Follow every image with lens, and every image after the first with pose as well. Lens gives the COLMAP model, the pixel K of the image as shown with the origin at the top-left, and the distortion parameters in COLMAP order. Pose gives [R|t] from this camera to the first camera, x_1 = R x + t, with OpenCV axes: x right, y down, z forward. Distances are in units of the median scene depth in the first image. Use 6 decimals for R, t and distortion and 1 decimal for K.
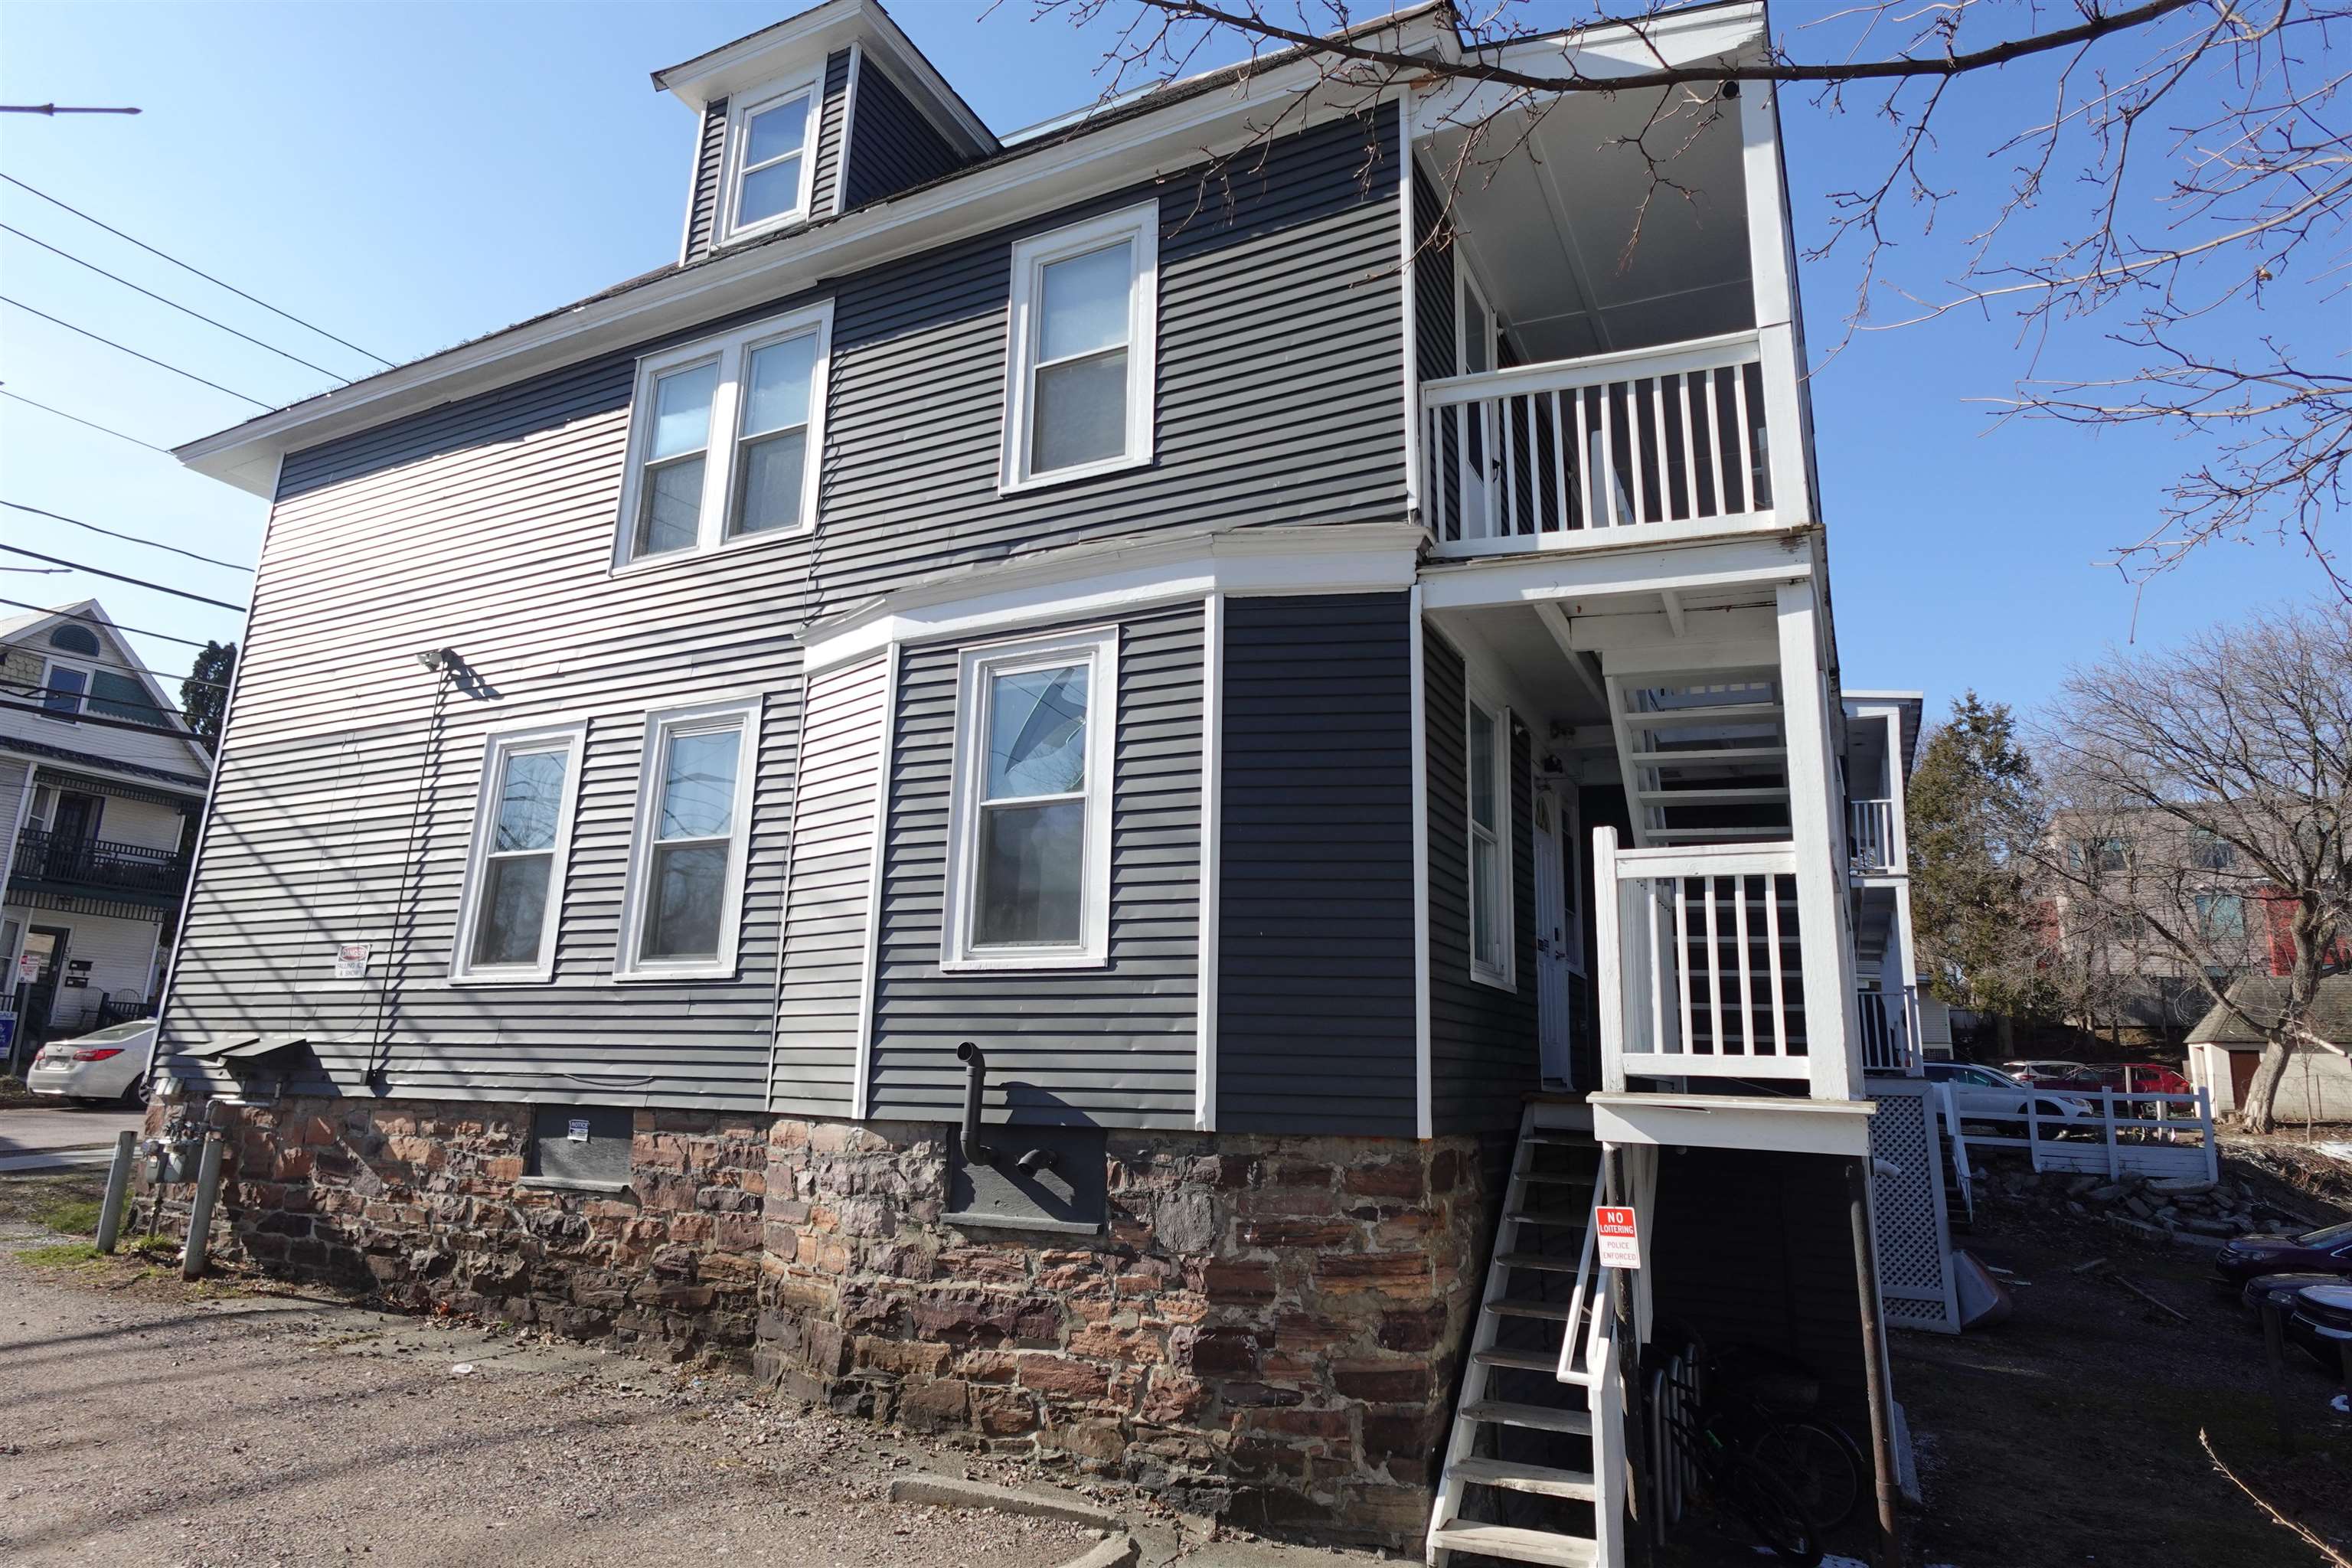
lens RADIAL K [[1325.5, 0, 1177.2], [0, 1325.5, 780.7], [0, 0, 1]] dist [-0.008548, 0.002572]
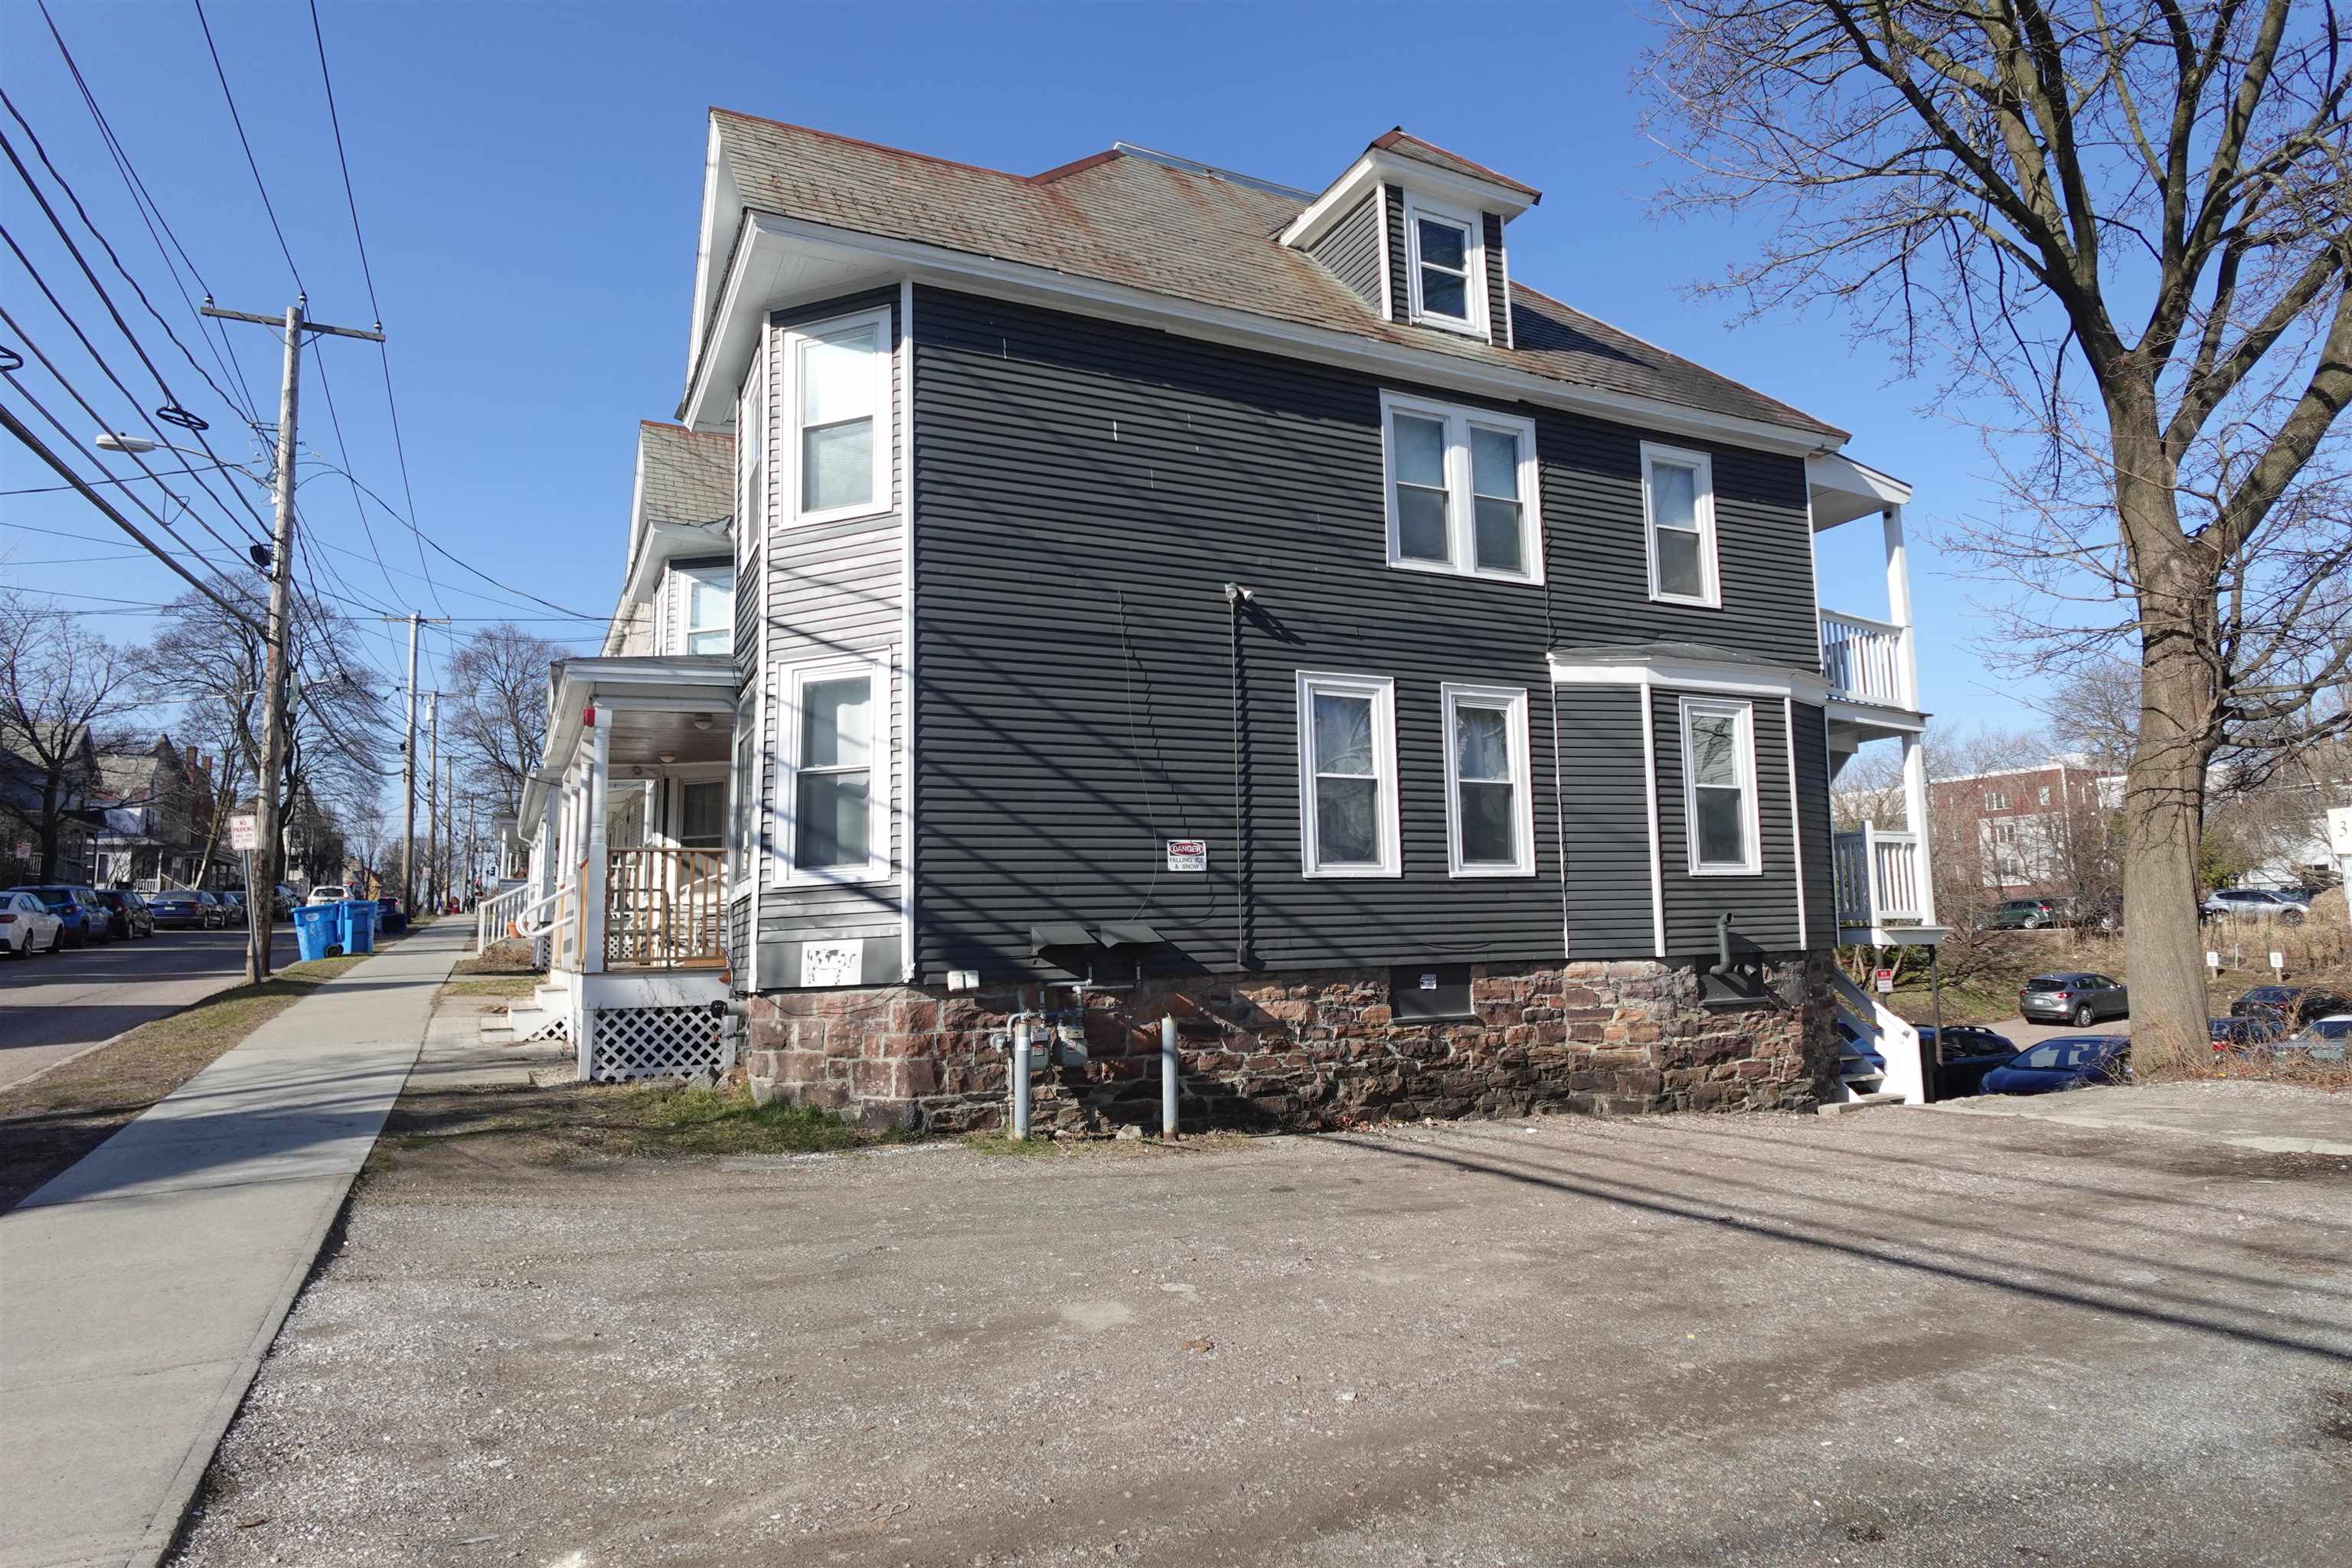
lens RADIAL K [[1325.5, 0, 1175.5], [0, 1325.5, 782.1], [0, 0, 1]] dist [-0.008548, 0.002572]
pose [[0.605294, 0.055350, 0.794075, -1.851904], [-0.142218, 0.989048, 0.039467, 0.038682], [-0.783194, -0.136821, 0.606537, 0.405862]]
